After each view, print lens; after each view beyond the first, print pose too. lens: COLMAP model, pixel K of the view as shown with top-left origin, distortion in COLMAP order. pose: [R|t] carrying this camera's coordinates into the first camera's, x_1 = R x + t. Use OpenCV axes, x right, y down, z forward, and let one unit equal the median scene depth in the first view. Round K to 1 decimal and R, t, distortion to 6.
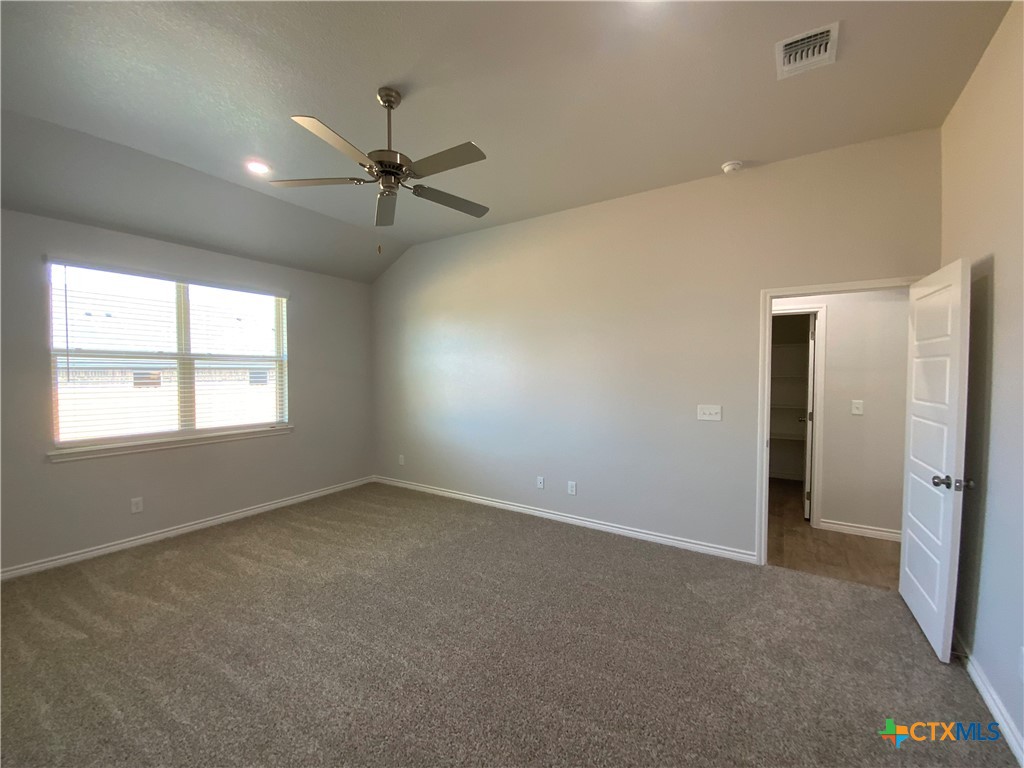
lens RADIAL K [[413.9, 0, 514.4], [0, 413.9, 382.8], [0, 0, 1]] dist [0.009919, -0.011411]
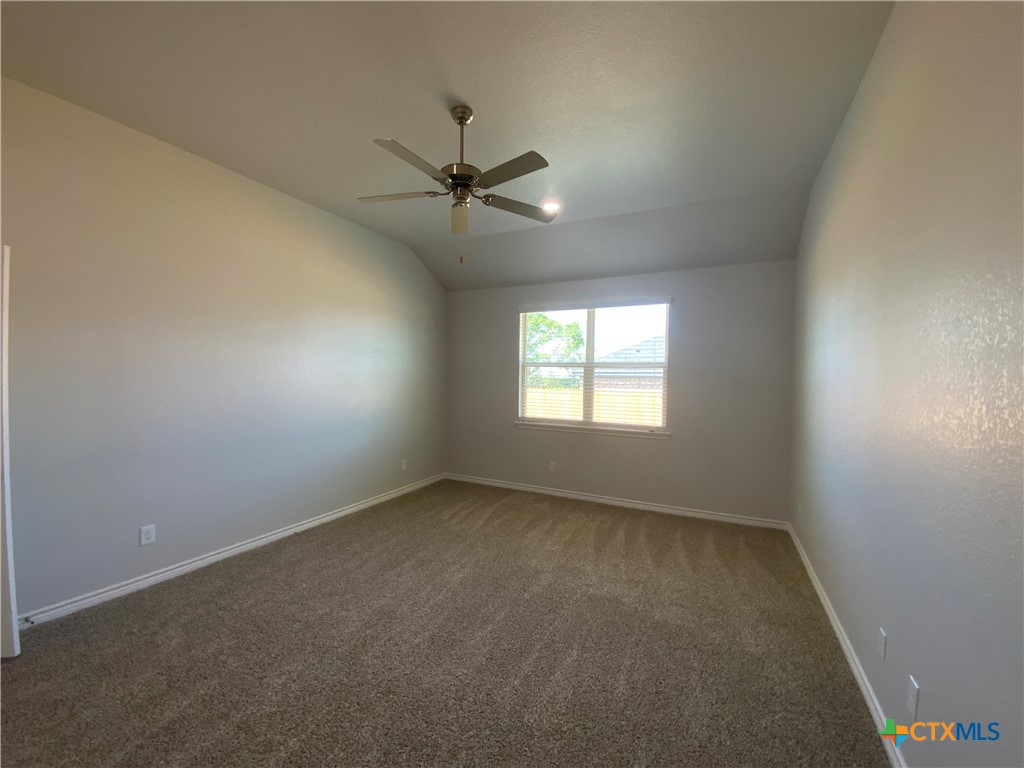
lens RADIAL K [[413.9, 0, 514.0], [0, 413.9, 387.8], [0, 0, 1]] dist [0.009919, -0.011411]
pose [[0.104147, 0.029330, -0.994129, 0.492638], [-0.039346, 0.998904, 0.025349, -0.016506], [0.993783, 0.036475, 0.105187, 0.659922]]
